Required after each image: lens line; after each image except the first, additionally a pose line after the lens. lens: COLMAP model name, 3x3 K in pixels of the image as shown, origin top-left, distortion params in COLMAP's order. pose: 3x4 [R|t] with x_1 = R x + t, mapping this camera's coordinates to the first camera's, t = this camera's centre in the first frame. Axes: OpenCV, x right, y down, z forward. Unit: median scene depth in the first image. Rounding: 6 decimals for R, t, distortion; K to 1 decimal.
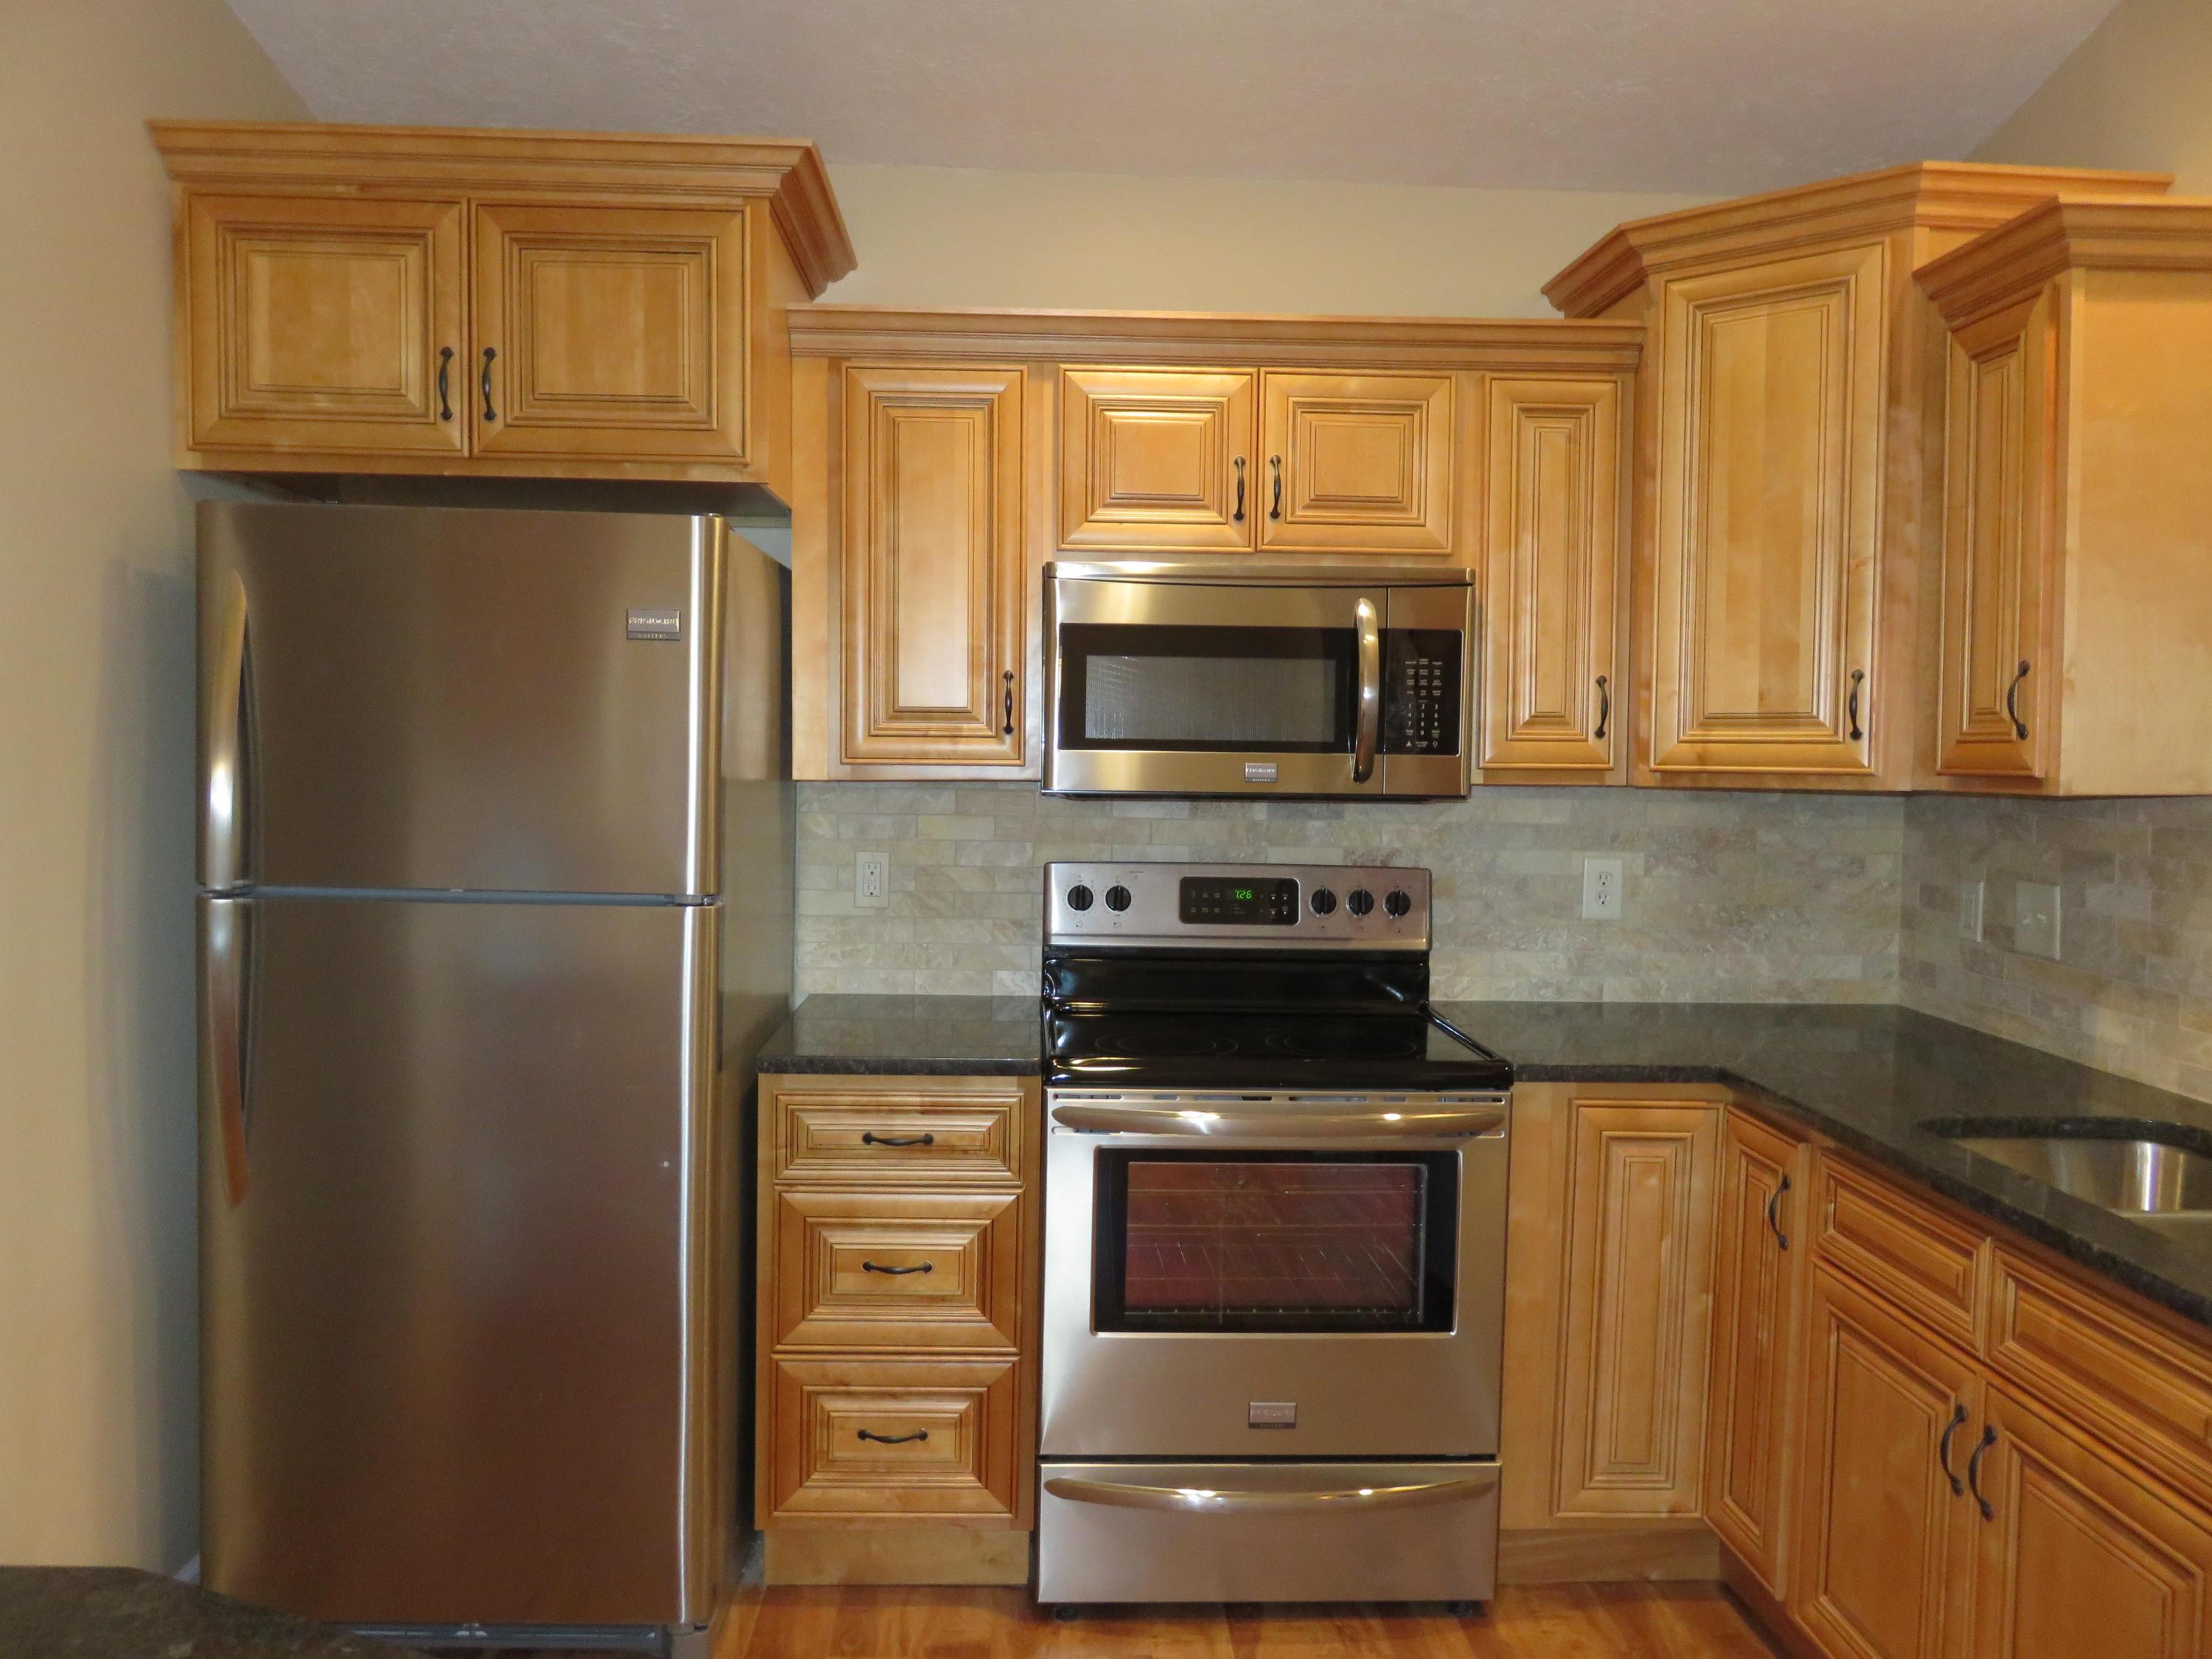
lens RADIAL K [[1647.9, 0, 1106.3], [0, 1647.9, 830.5], [0, 0, 1]] dist [-0.002638, -0.010346]
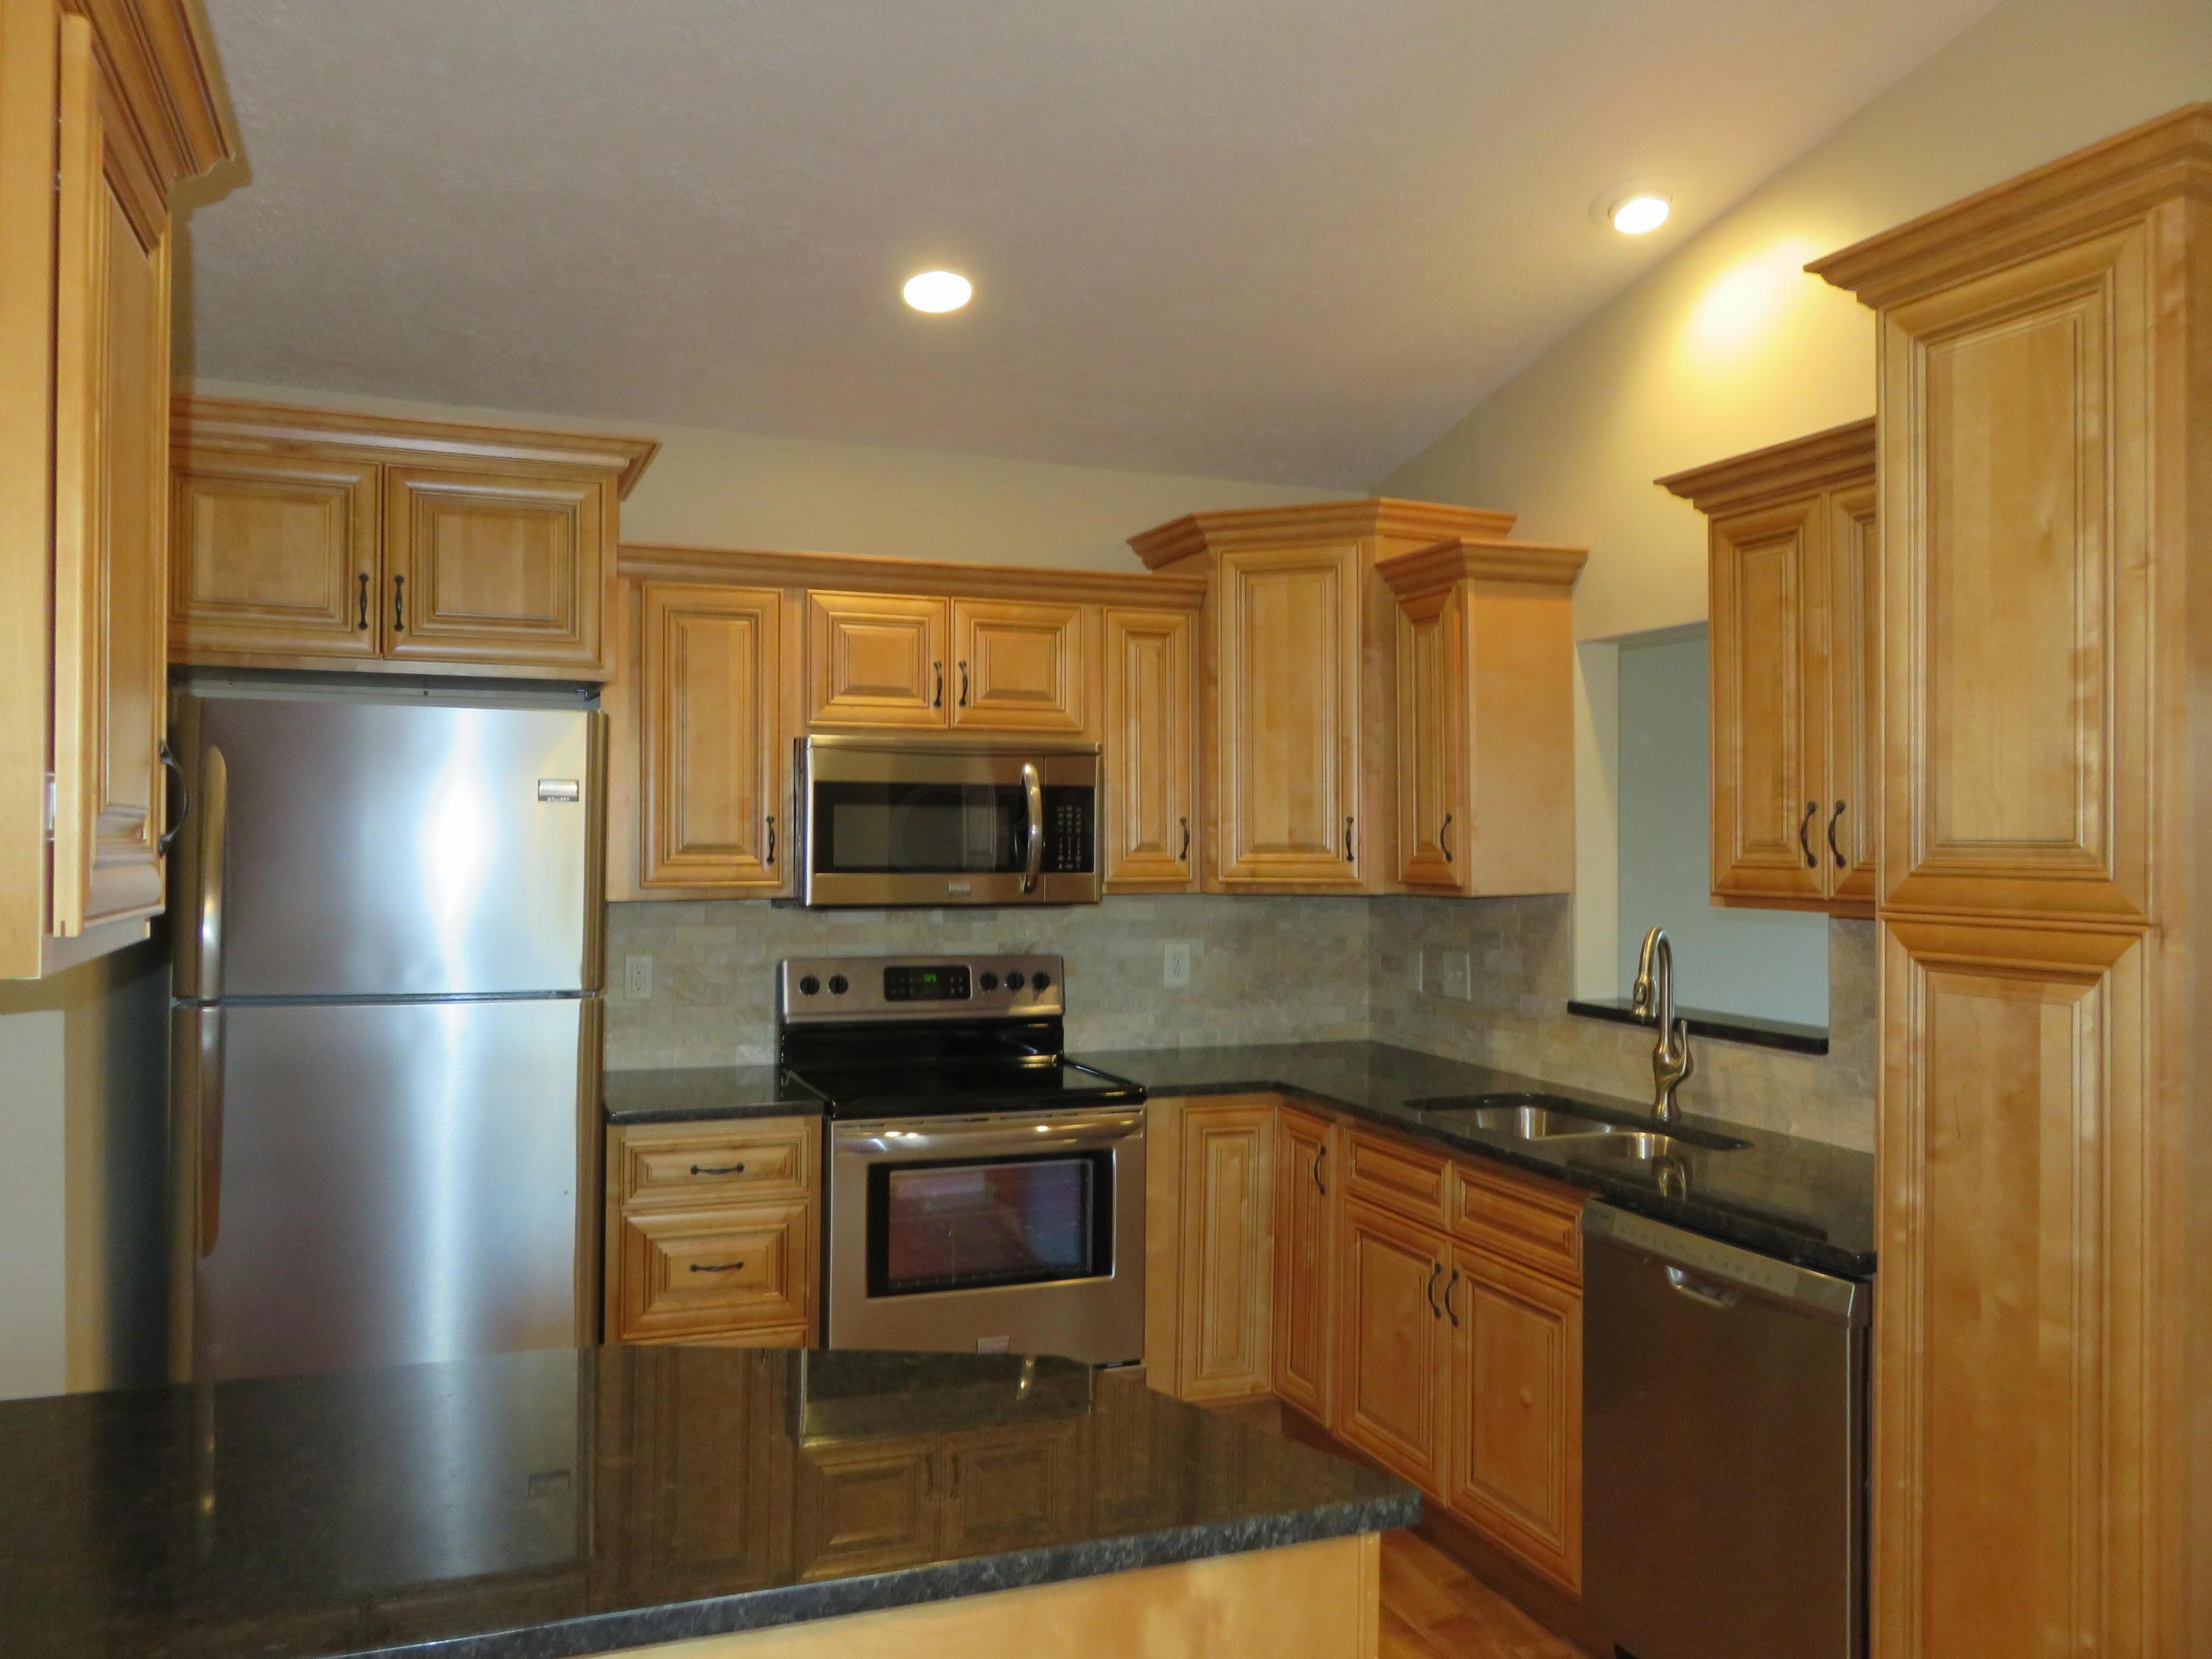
lens RADIAL K [[1647.9, 0, 1105.8], [0, 1647.9, 836.9], [0, 0, 1]] dist [-0.002638, -0.010346]
pose [[0.946166, -0.008584, 0.323568, -0.249409], [0.025518, 0.998515, -0.048129, -0.009421], [-0.322674, 0.053794, 0.944980, -0.368105]]
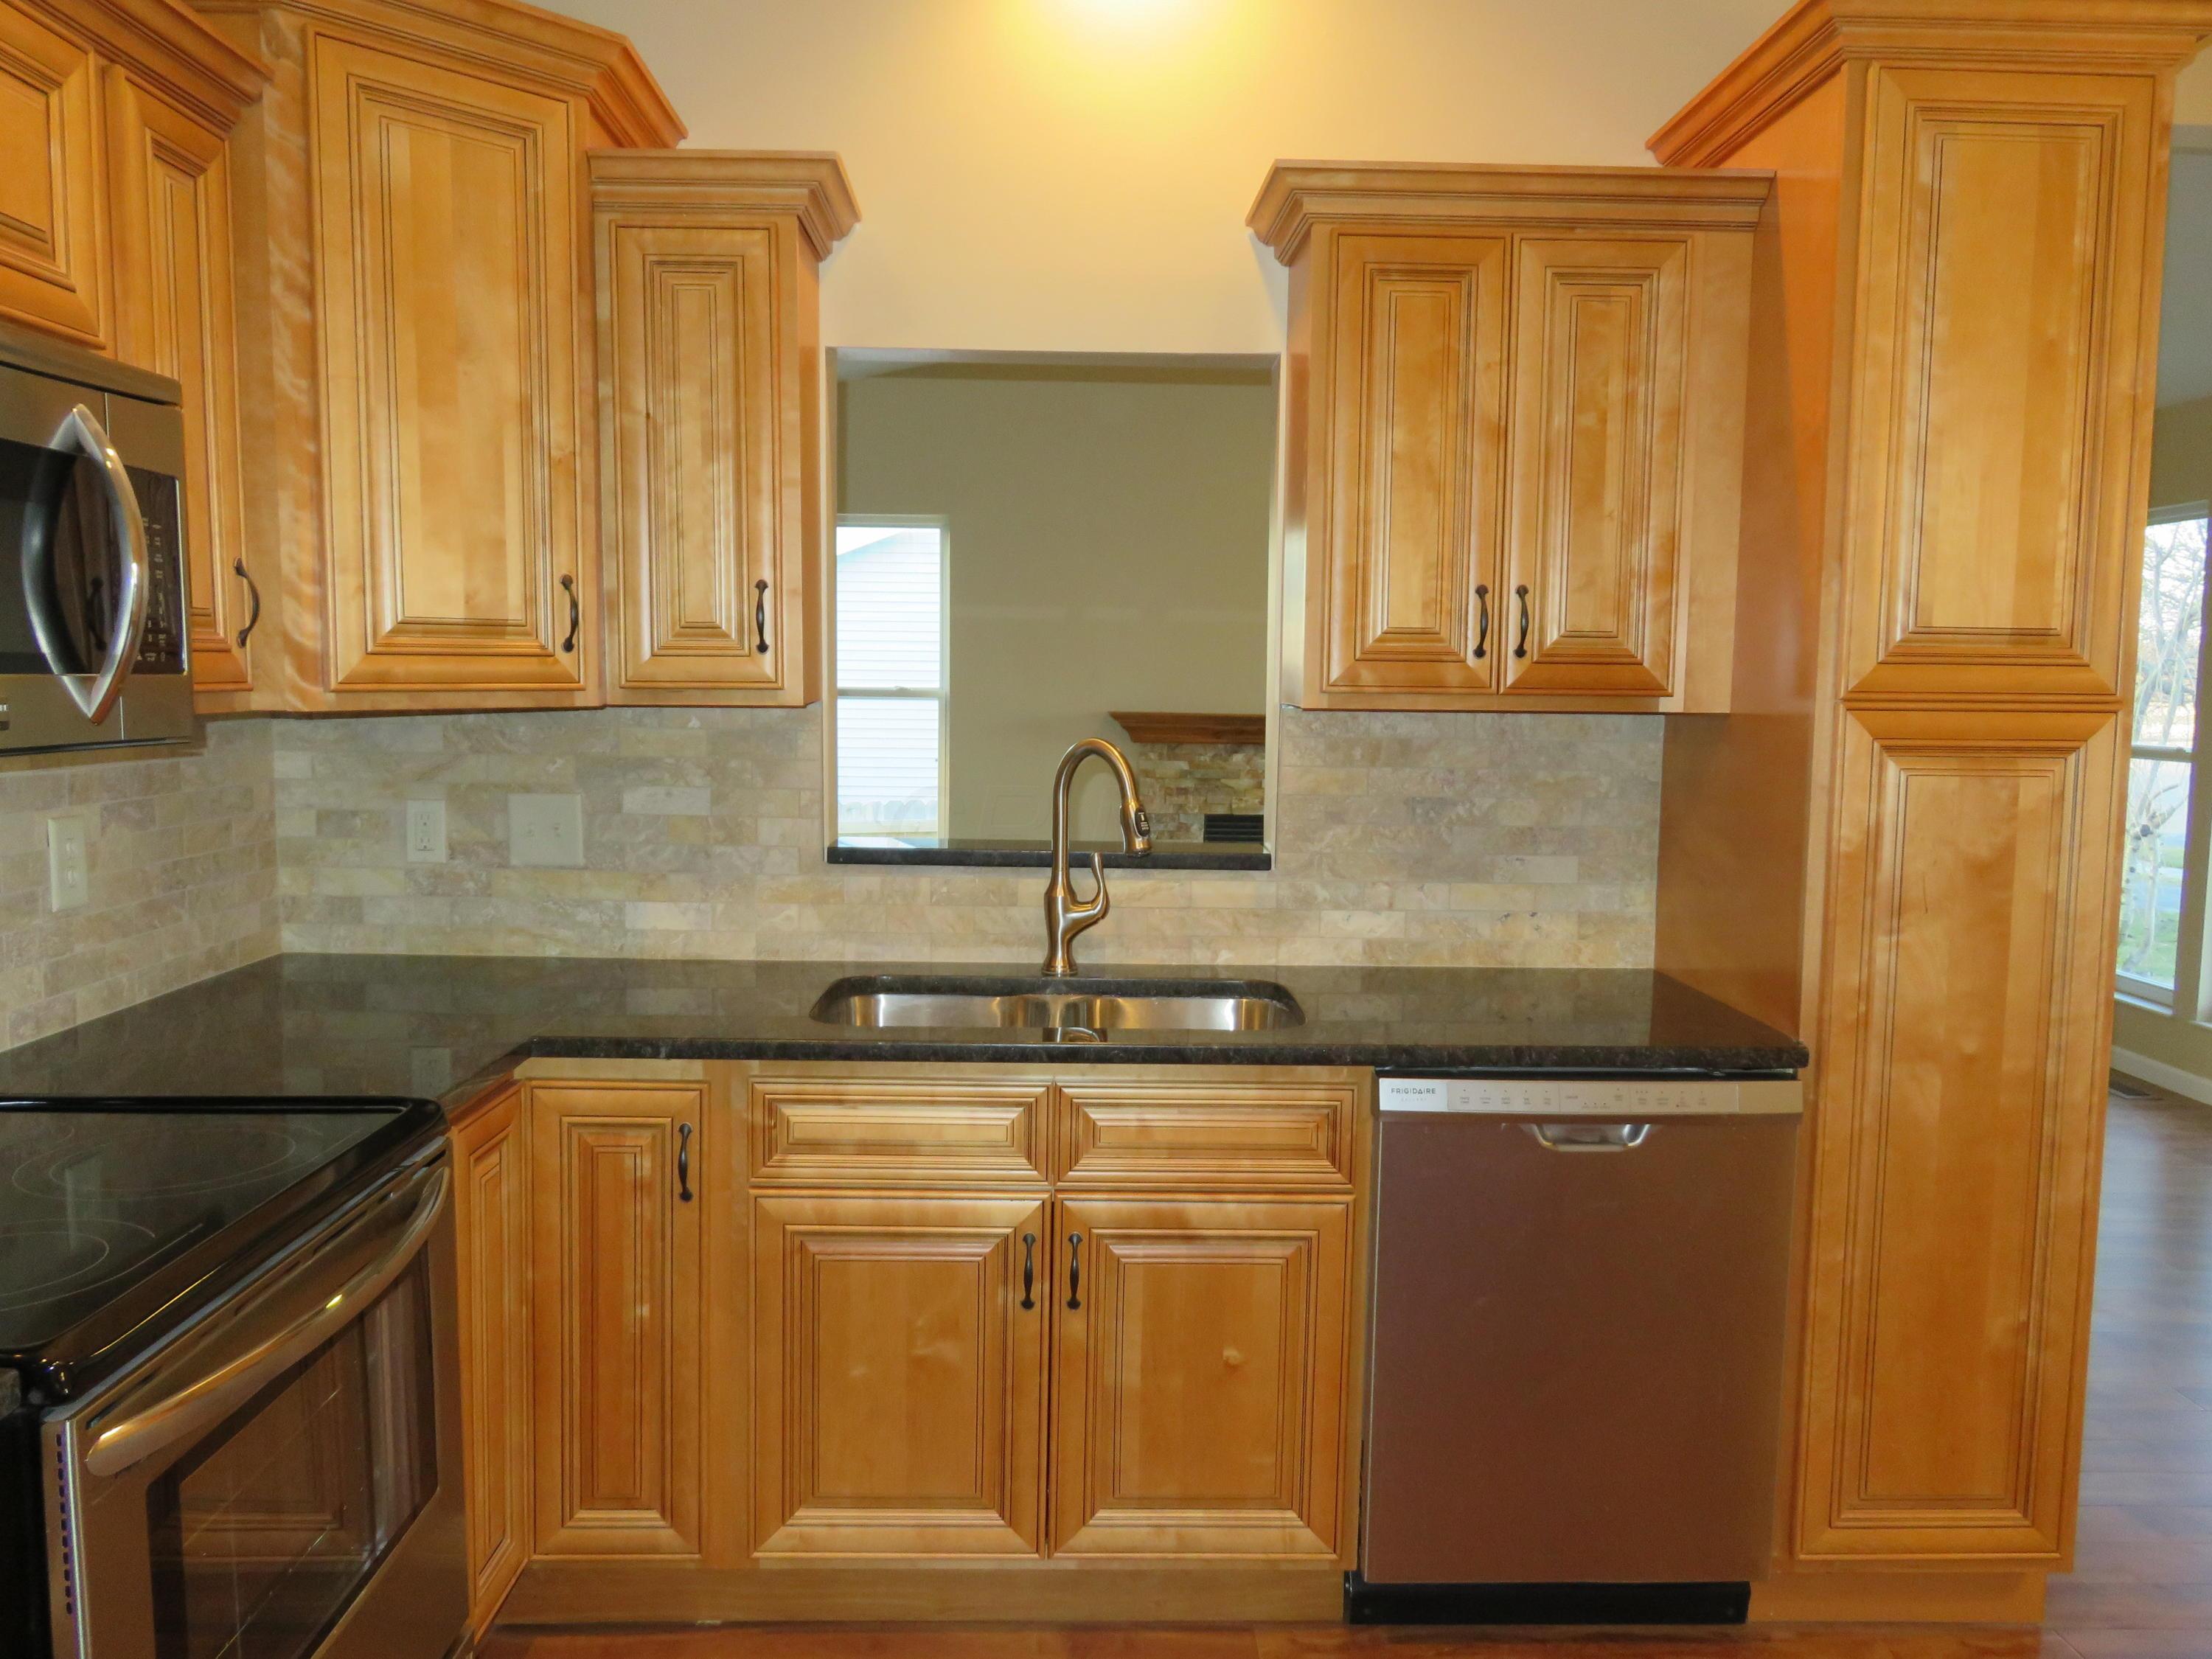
lens RADIAL K [[1647.9, 0, 1093.1], [0, 1647.9, 823.1], [0, 0, 1]] dist [-0.002638, -0.010346]
pose [[0.033511, -0.103022, 0.994114, -0.441397], [0.041585, 0.993955, 0.101603, -0.040065], [-0.998573, 0.037936, 0.037592, 0.659261]]
